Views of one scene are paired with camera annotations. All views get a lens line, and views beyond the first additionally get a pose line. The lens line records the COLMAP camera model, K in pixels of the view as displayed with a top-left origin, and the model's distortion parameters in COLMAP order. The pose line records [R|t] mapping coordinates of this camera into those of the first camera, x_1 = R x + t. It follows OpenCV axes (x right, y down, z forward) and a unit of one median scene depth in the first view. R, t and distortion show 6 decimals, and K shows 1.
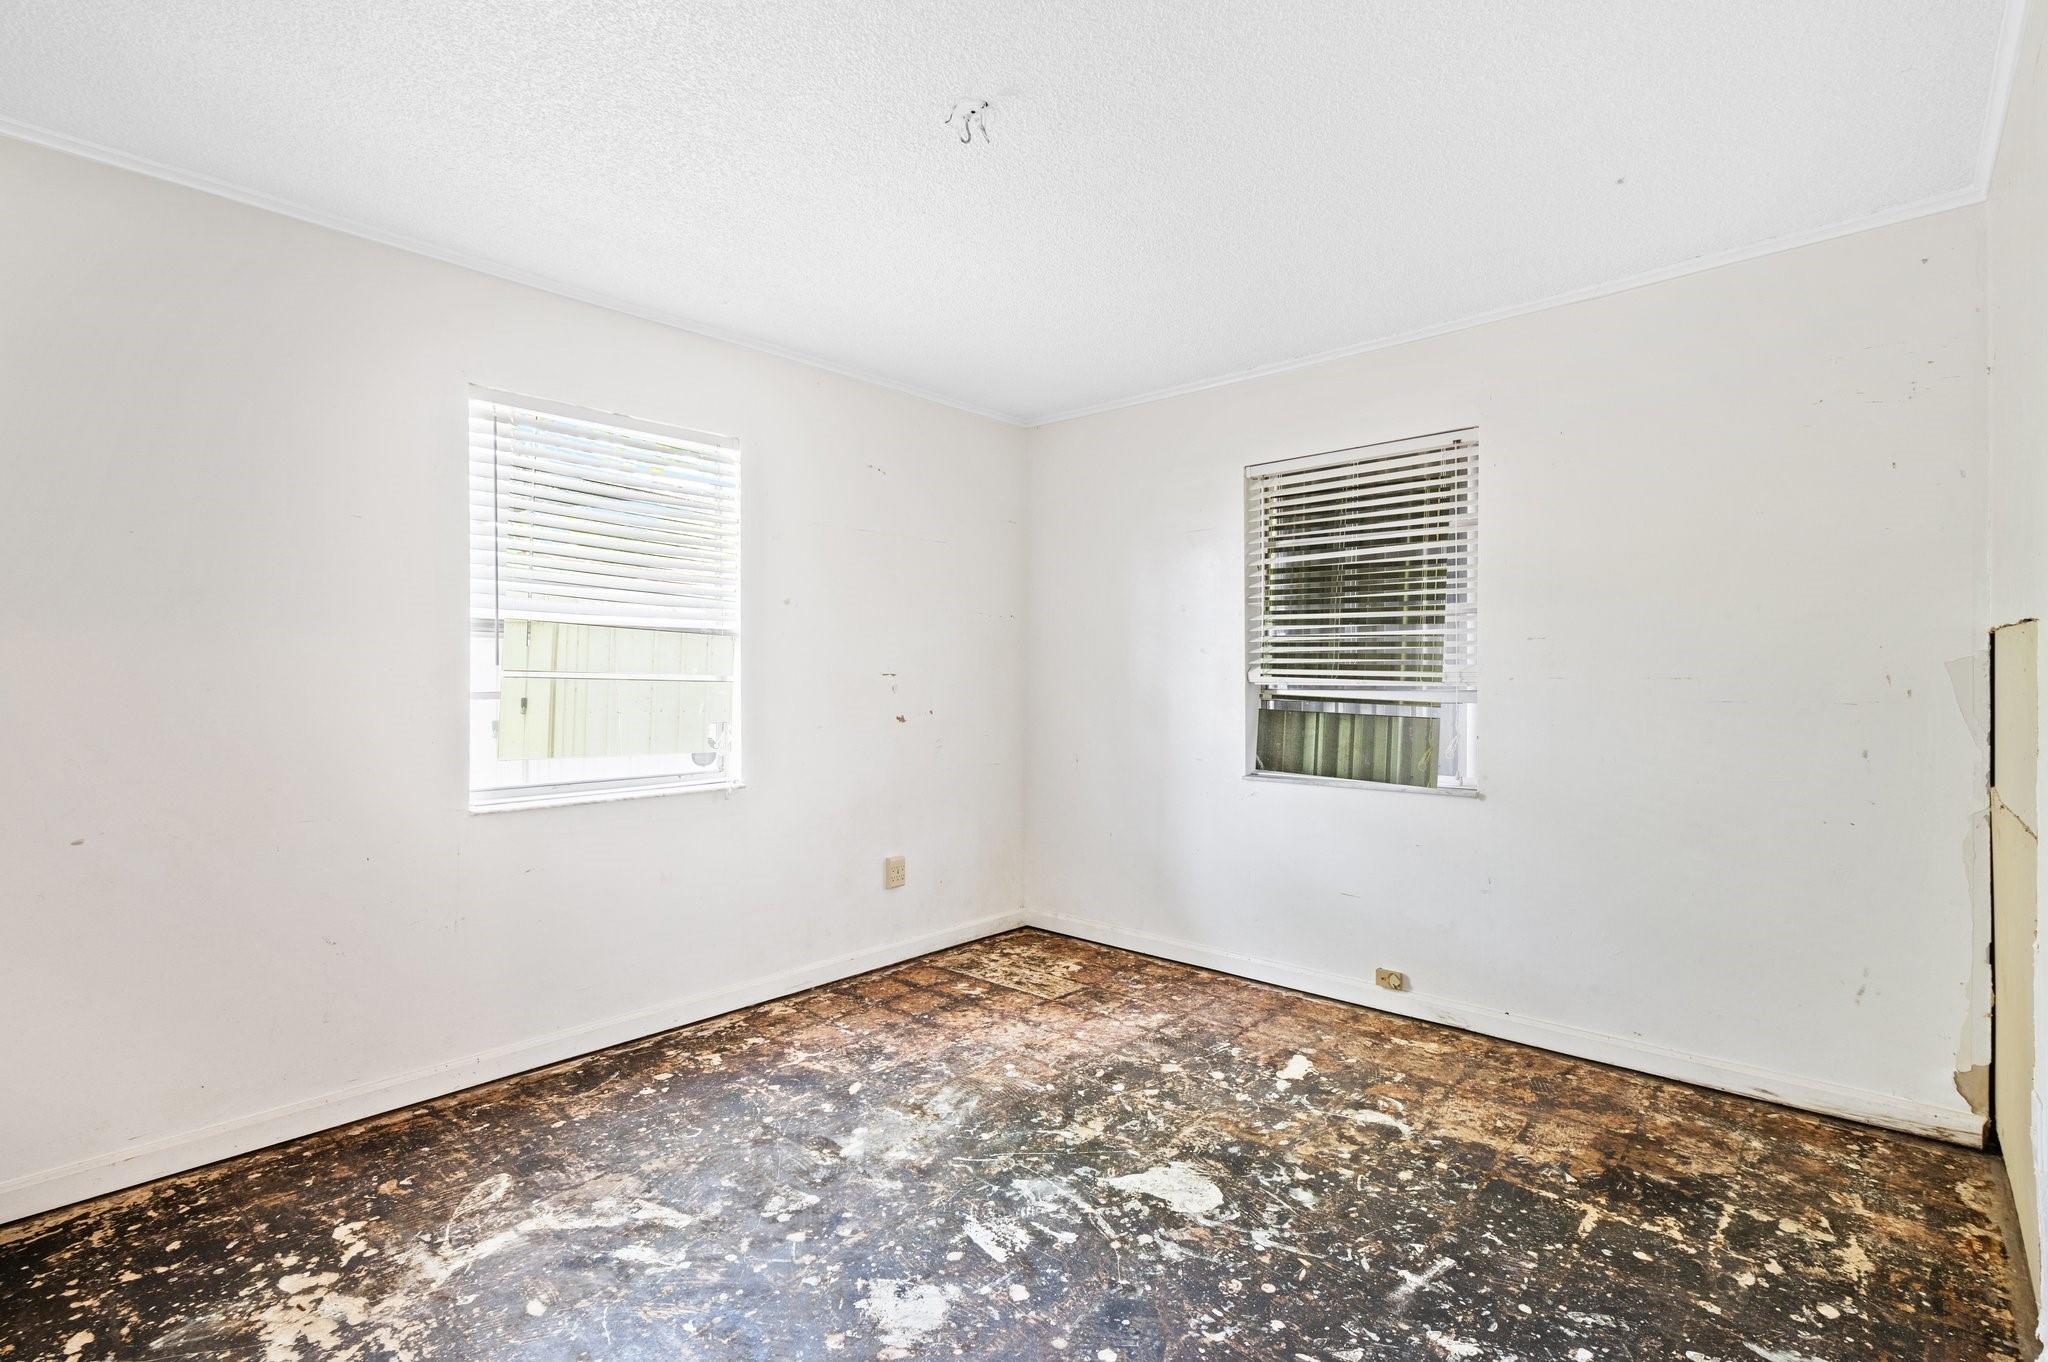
lens RADIAL K [[902.9, 0, 1022.7], [0, 902.9, 688.6], [0, 0, 1]] dist [-0.002060, -0.001634]
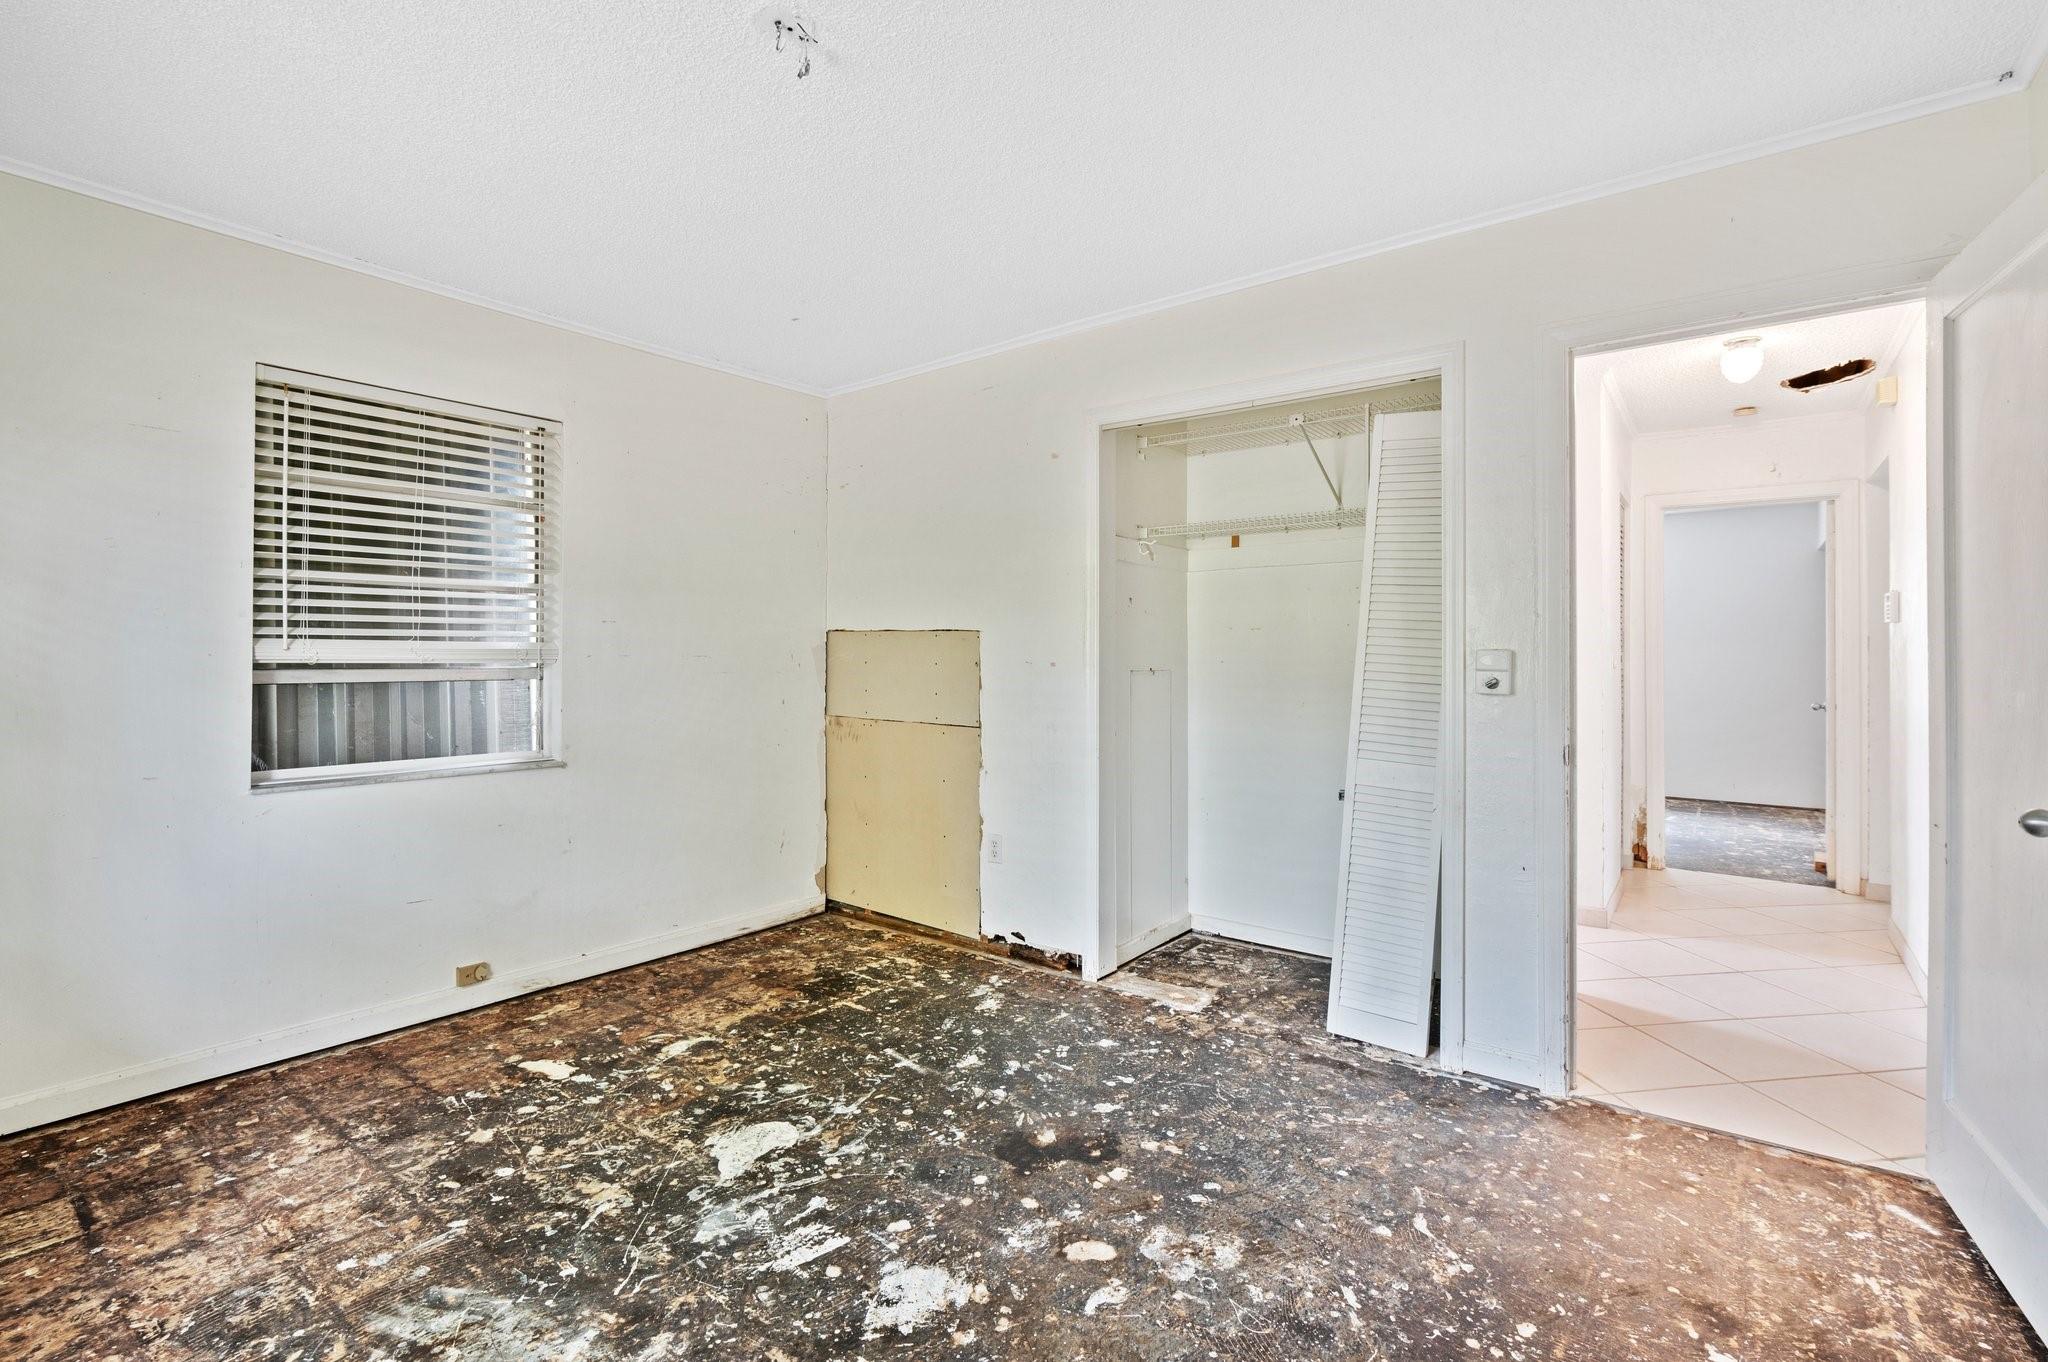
lens RADIAL K [[902.9, 0, 1023.0], [0, 902.9, 666.9], [0, 0, 1]] dist [-0.002060, -0.001634]
pose [[-0.042627, -0.007007, 0.999066, -0.782194], [0.009214, 0.999930, 0.007406, -0.000997], [-0.999049, 0.009521, -0.042560, 0.647993]]
